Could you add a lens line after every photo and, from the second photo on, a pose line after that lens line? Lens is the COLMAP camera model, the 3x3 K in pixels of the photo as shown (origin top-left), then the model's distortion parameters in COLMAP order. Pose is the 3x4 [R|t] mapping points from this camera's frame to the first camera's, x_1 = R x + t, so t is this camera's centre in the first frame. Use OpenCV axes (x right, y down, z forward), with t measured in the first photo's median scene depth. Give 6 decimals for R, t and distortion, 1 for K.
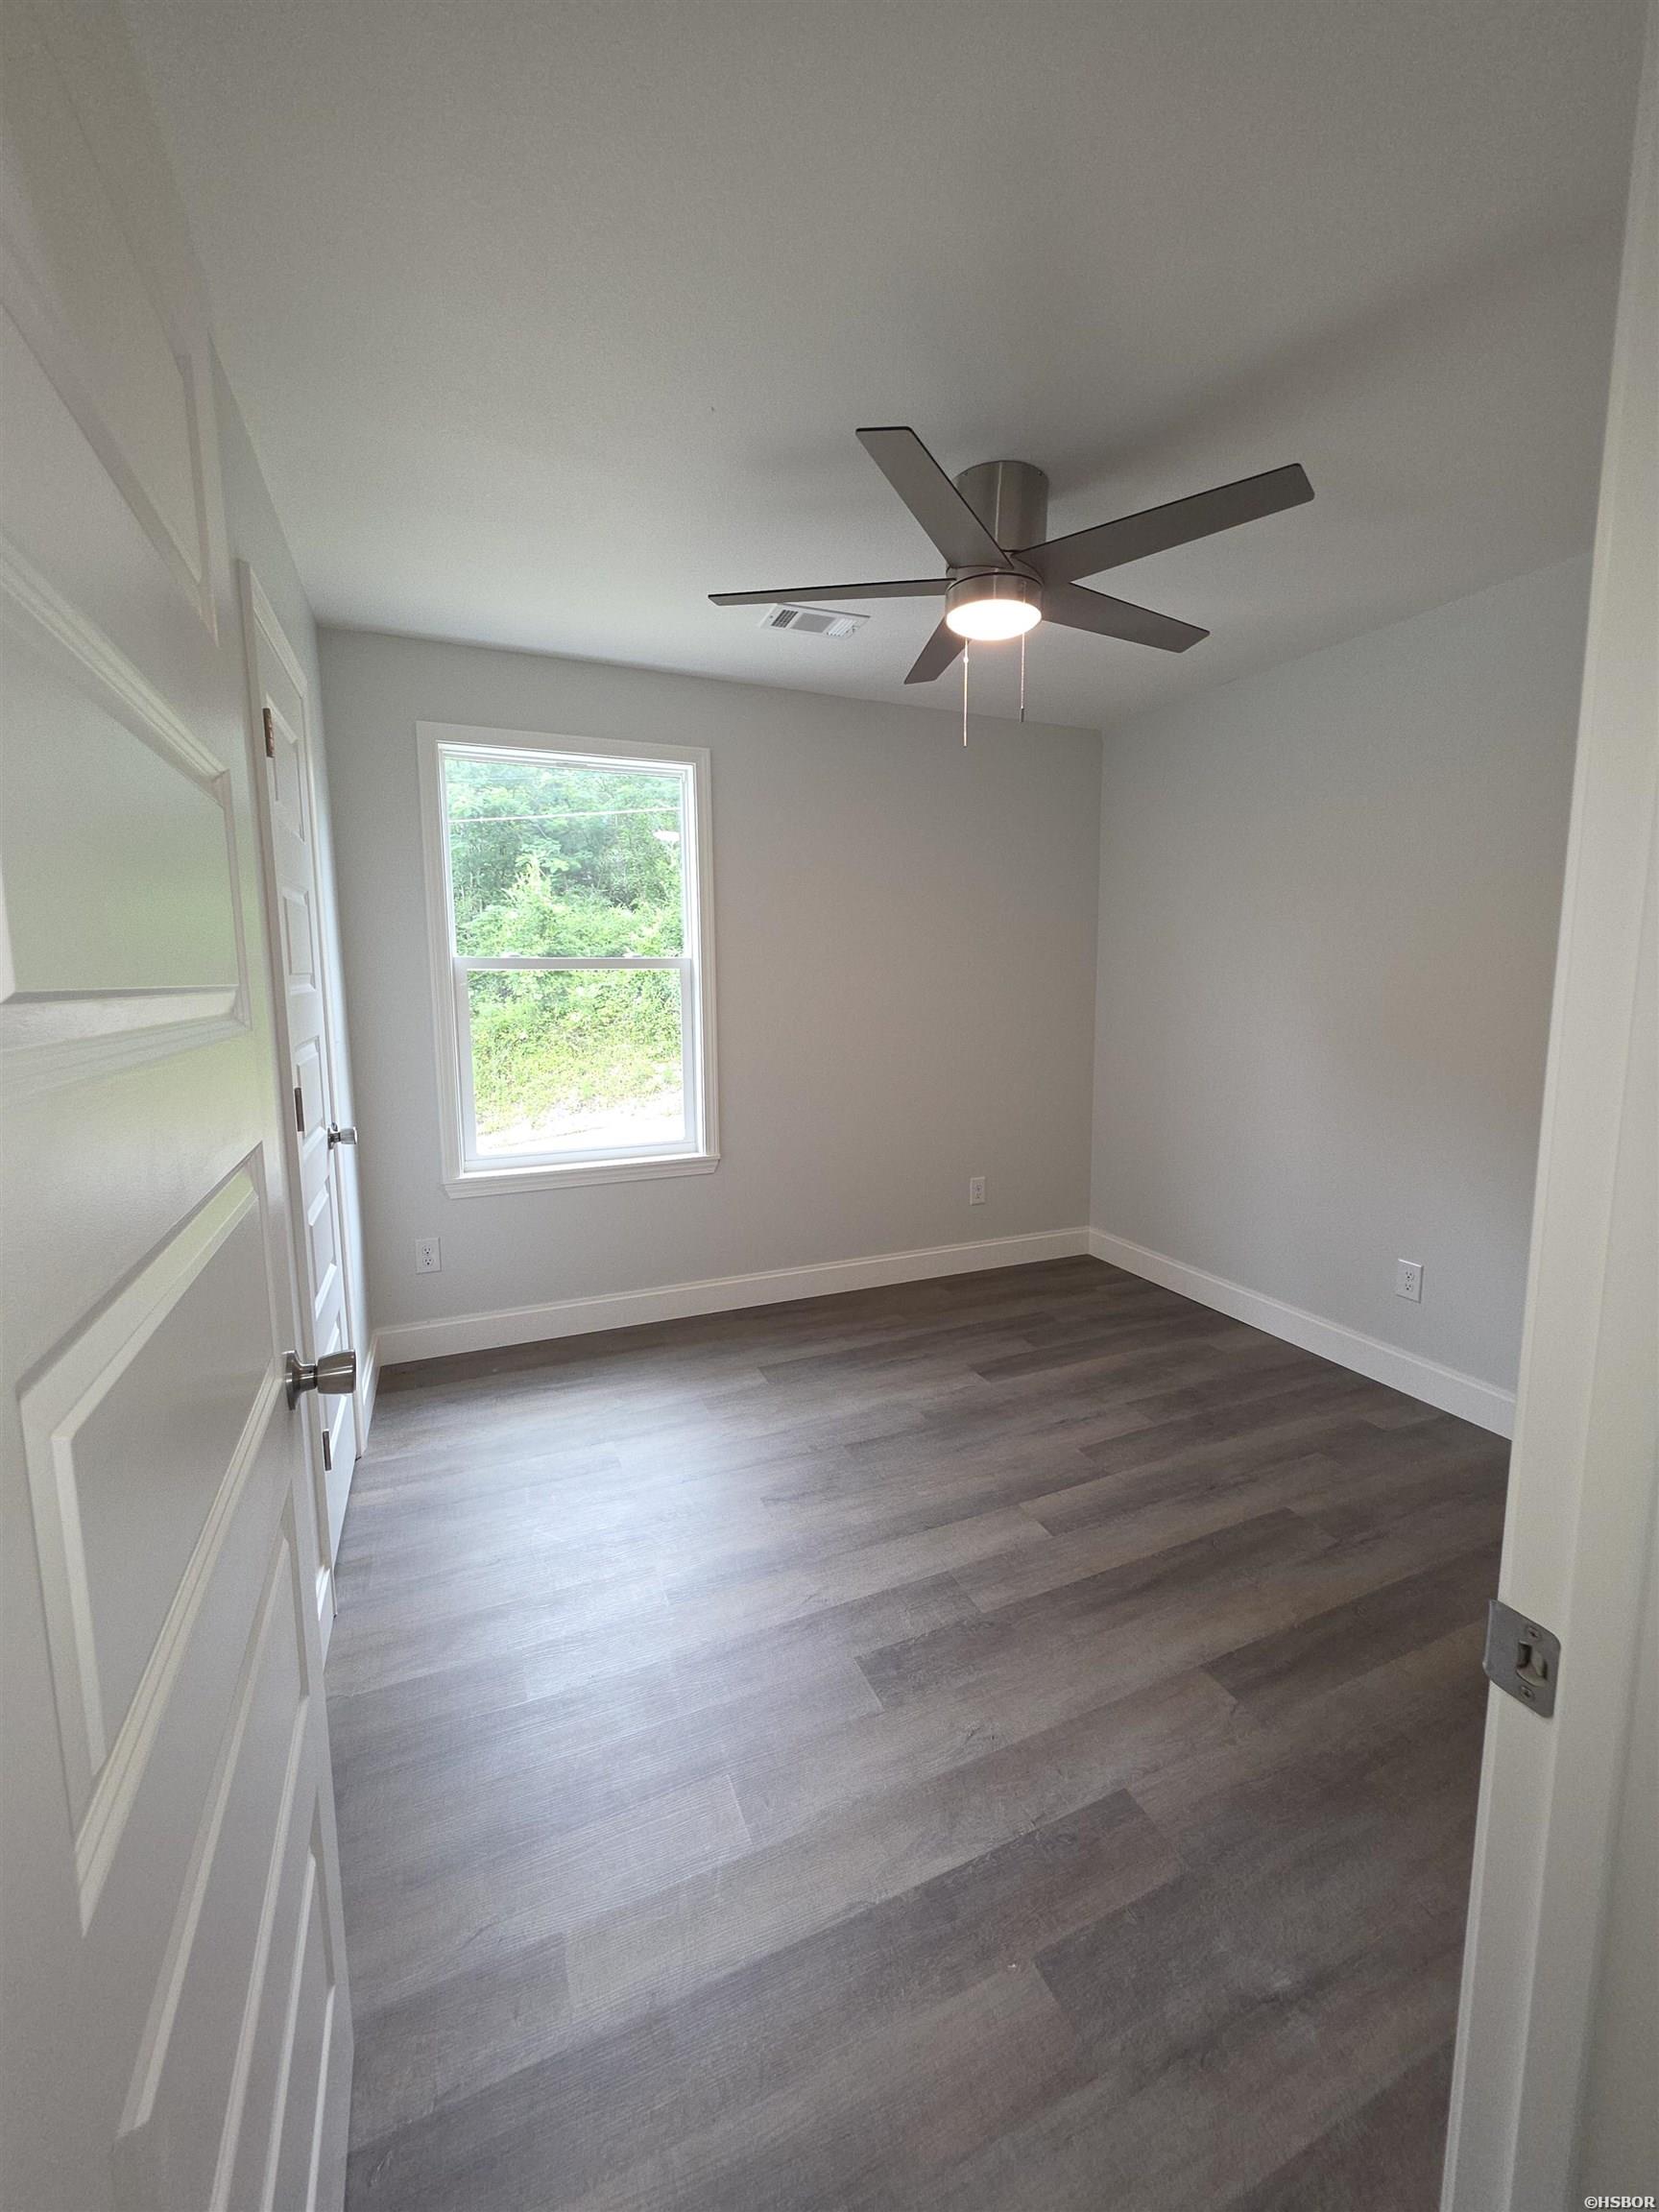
lens RADIAL K [[901.8, 0, 834.6], [0, 901.8, 1089.7], [0, 0, 1]] dist [-0.003493, -0.000760]
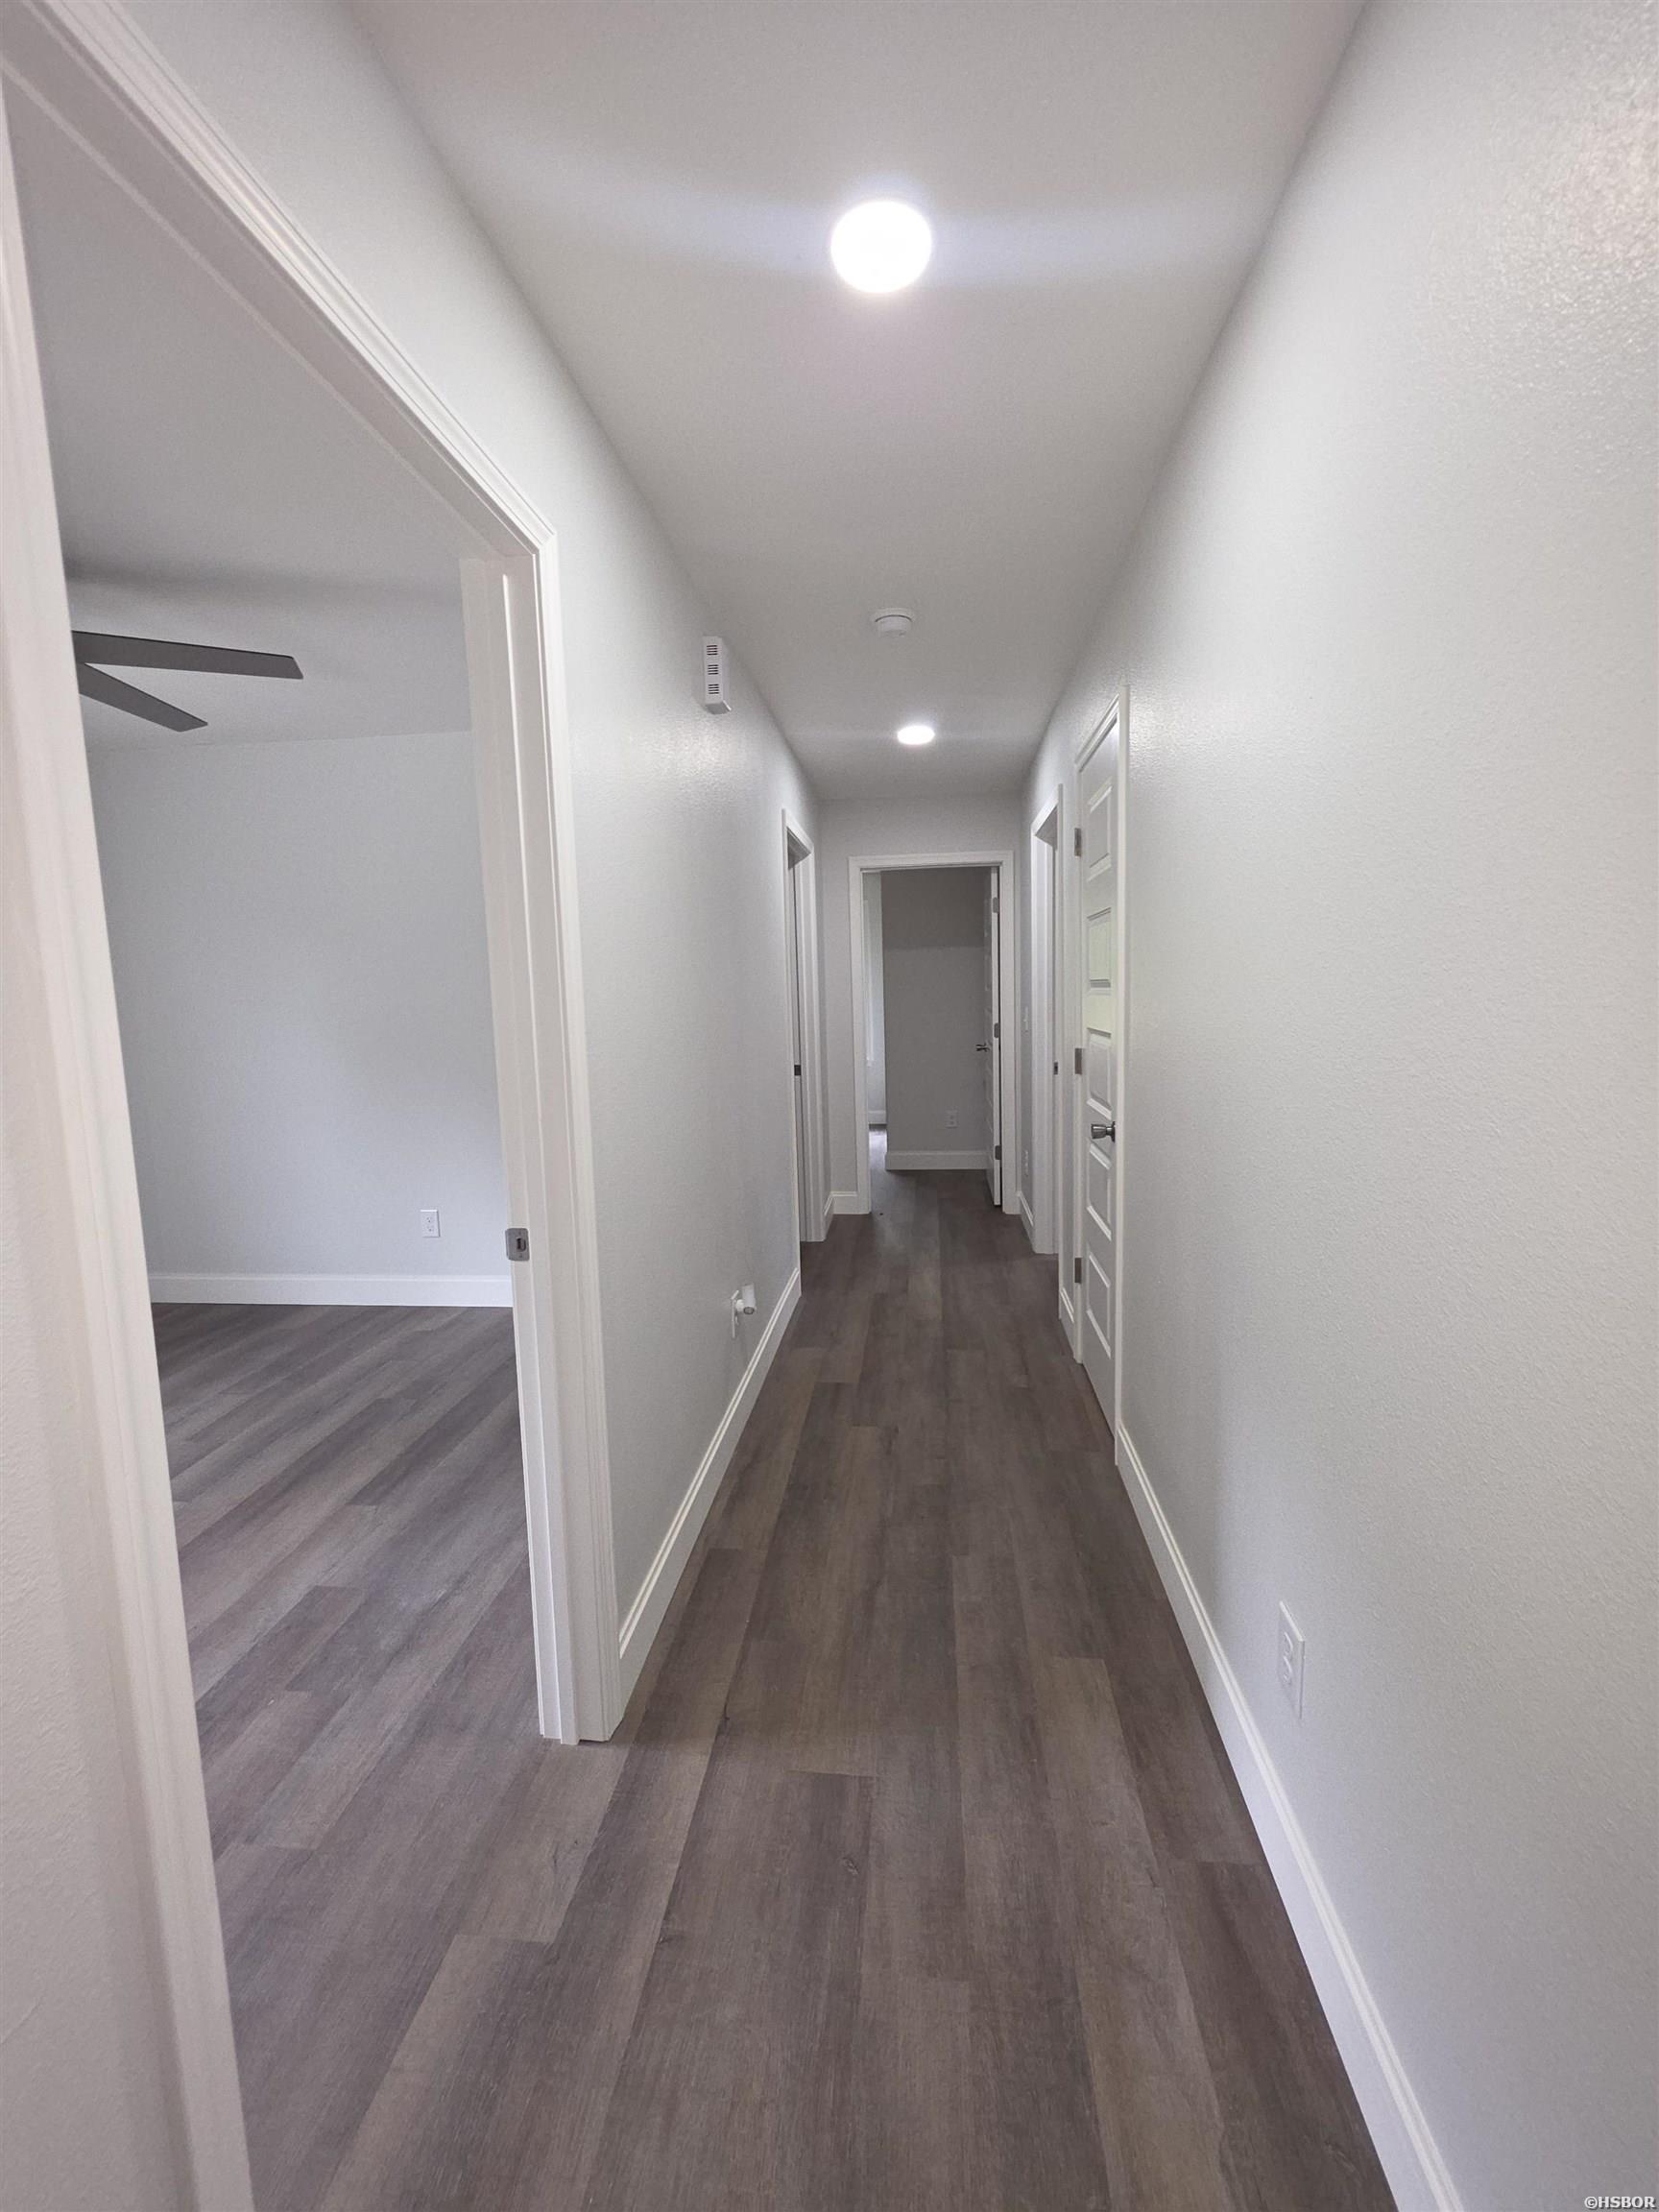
lens RADIAL K [[901.8, 0, 828.1], [0, 901.8, 1093.0], [0, 0, 1]] dist [-0.003493, -0.000760]
pose [[0.512869, -0.105090, 0.852011, -0.233252], [0.129285, 0.990615, 0.044363, 0.038333], [-0.848676, 0.087400, 0.521642, -0.289335]]
